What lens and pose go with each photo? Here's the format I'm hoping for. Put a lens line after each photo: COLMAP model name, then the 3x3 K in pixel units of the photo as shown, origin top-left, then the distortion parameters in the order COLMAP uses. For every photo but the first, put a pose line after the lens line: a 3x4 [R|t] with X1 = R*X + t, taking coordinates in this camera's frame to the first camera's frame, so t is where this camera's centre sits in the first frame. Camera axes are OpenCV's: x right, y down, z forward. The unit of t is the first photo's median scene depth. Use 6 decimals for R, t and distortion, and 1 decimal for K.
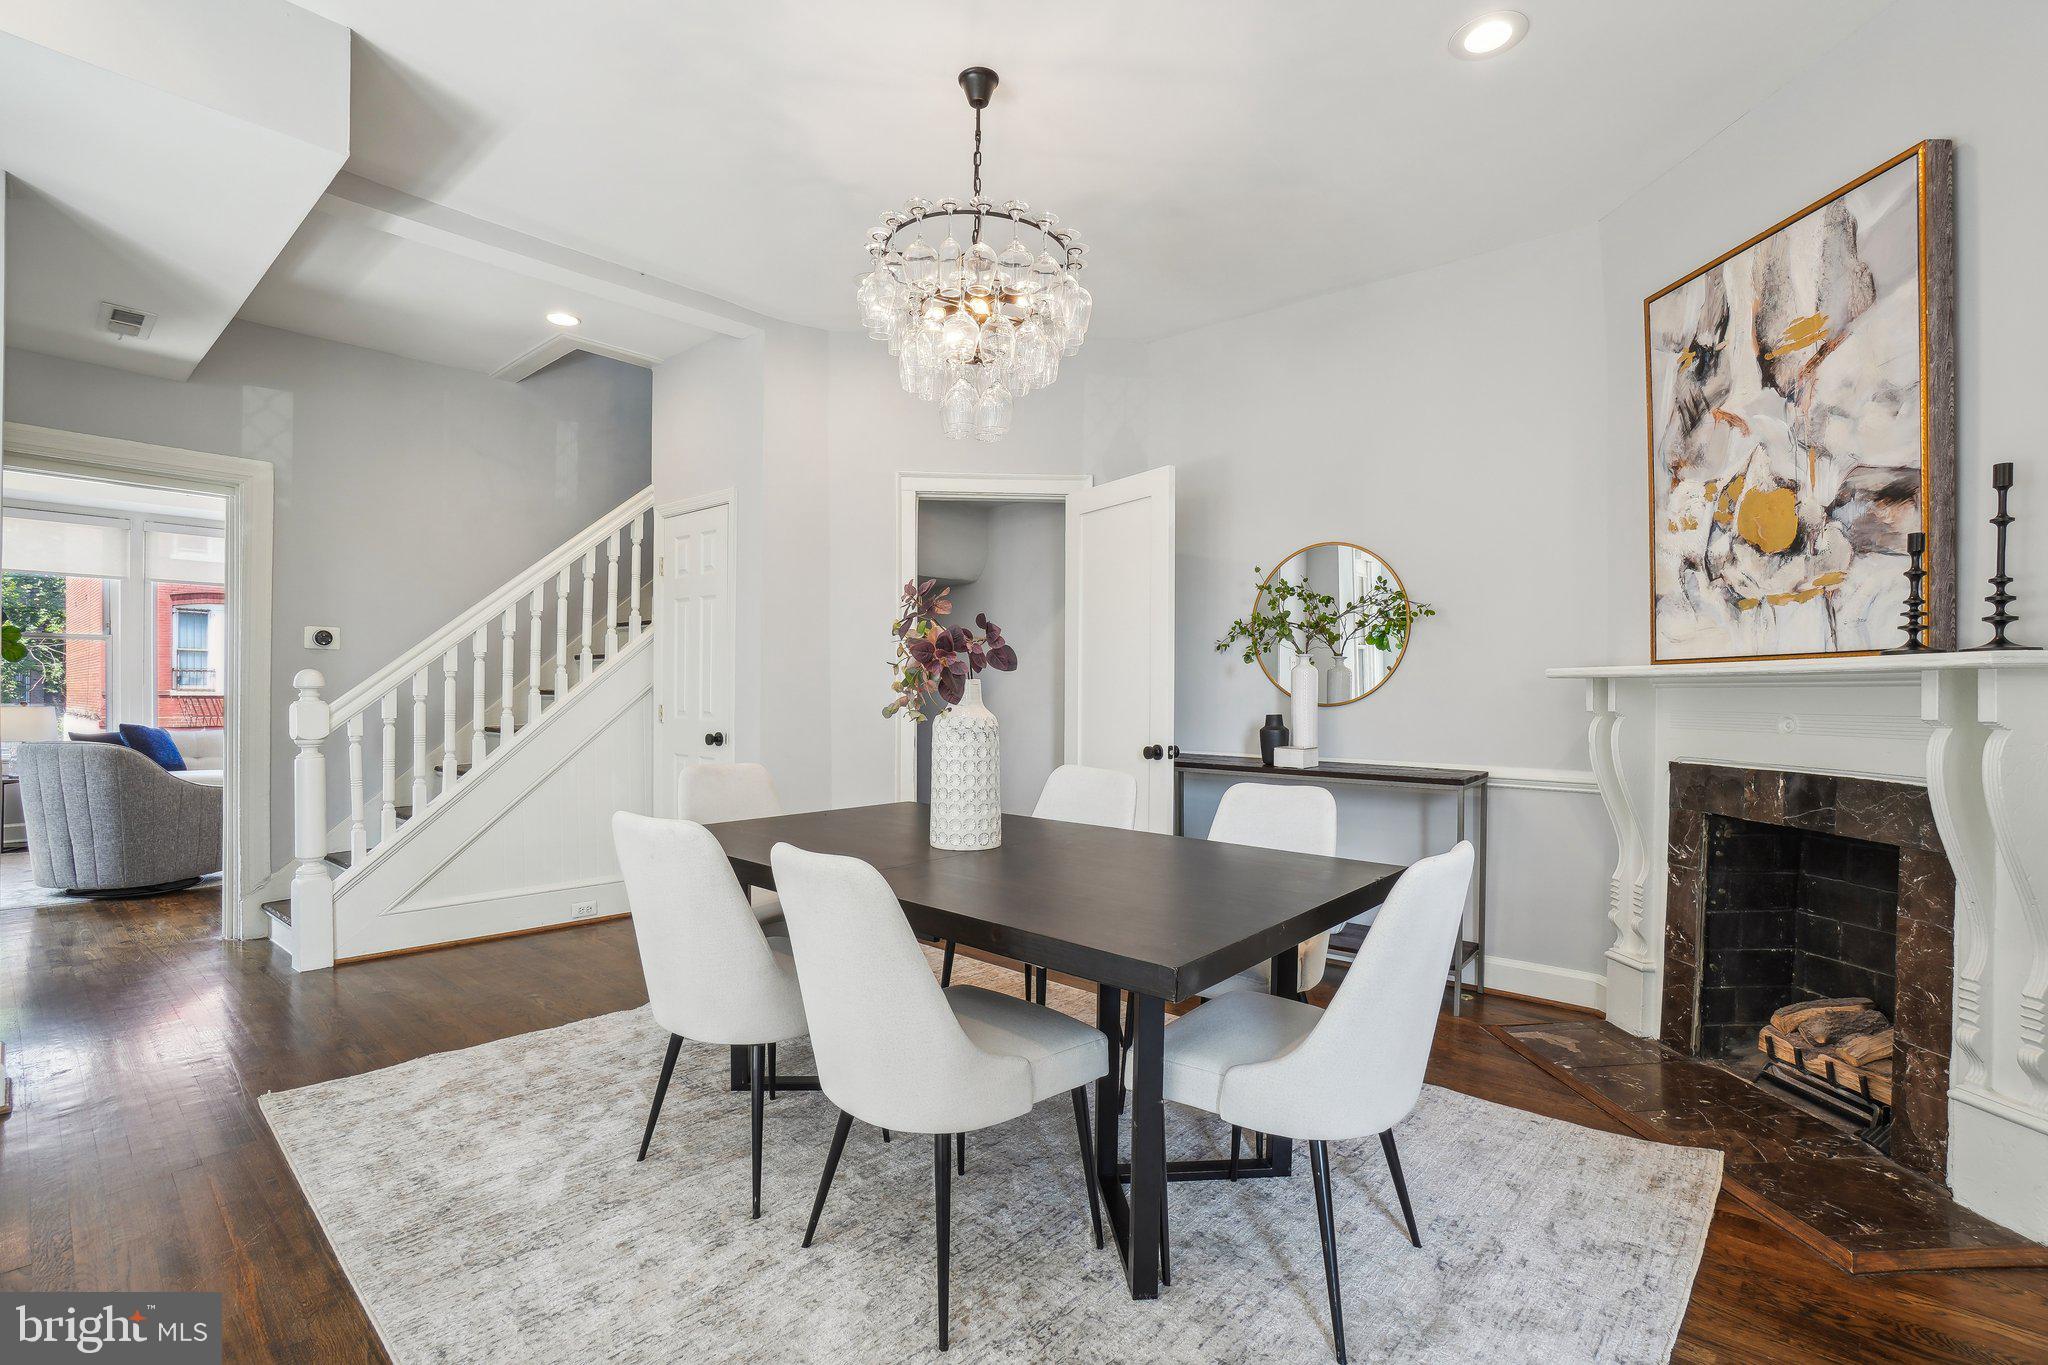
lens RADIAL K [[948.8, 0, 1001.0], [0, 948.8, 688.8], [0, 0, 1]] dist [-0.042206, 0.014806]
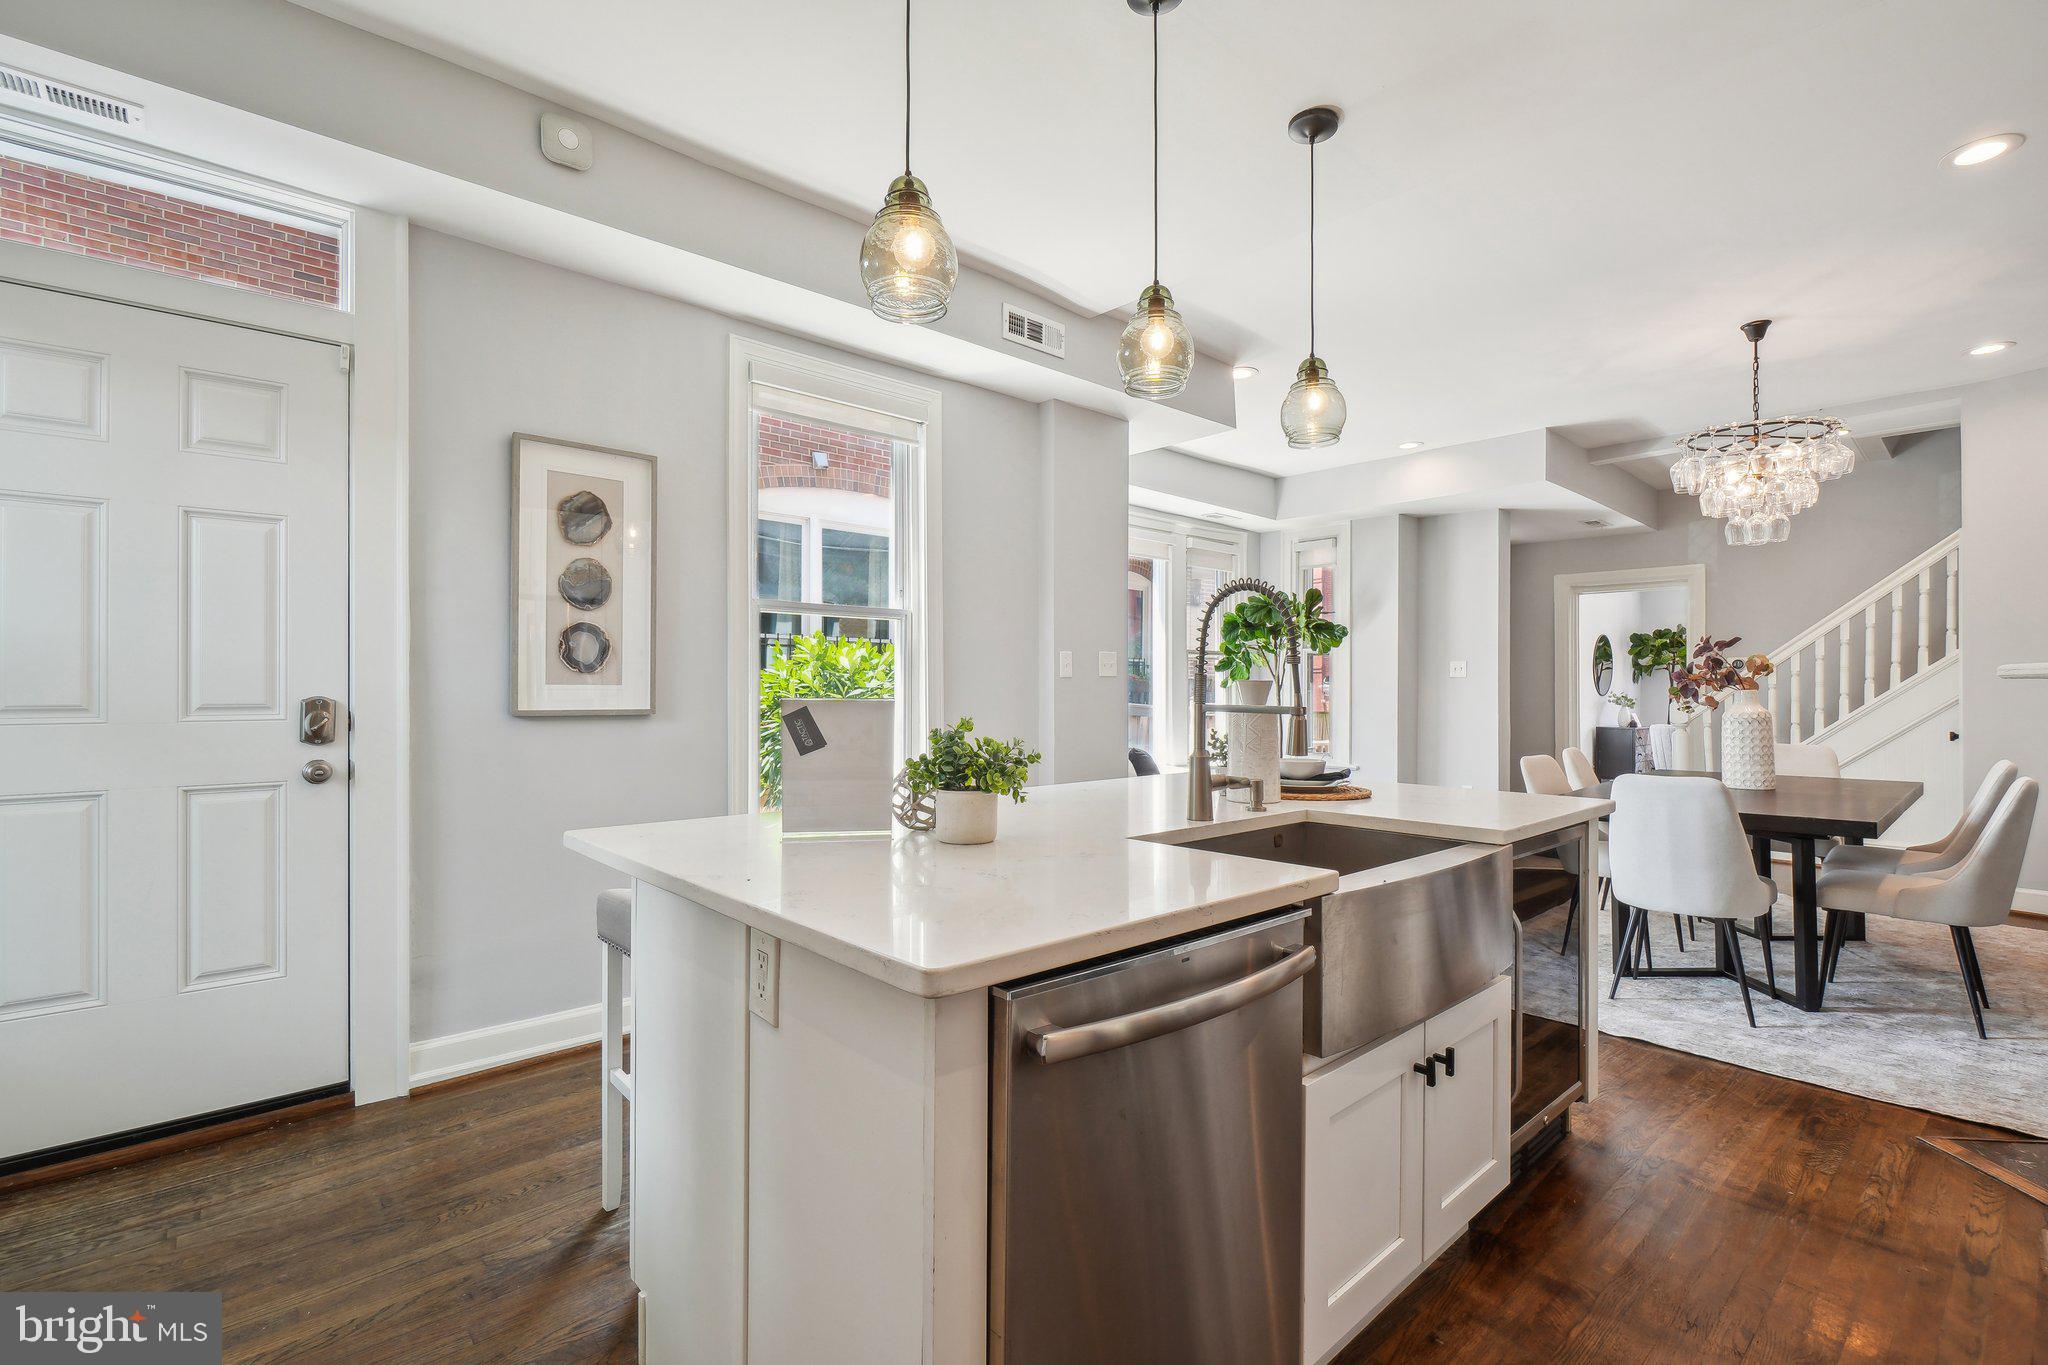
lens RADIAL K [[926.4, 0, 1041.9], [0, 926.4, 682.3], [0, 0, 1]] dist [-0.049426, 0.020982]
pose [[-0.103341, -0.015966, -0.994518, 1.636414], [0.002291, 0.999865, -0.016290, 0.000805], [0.994643, -0.003962, -0.103291, -0.077971]]
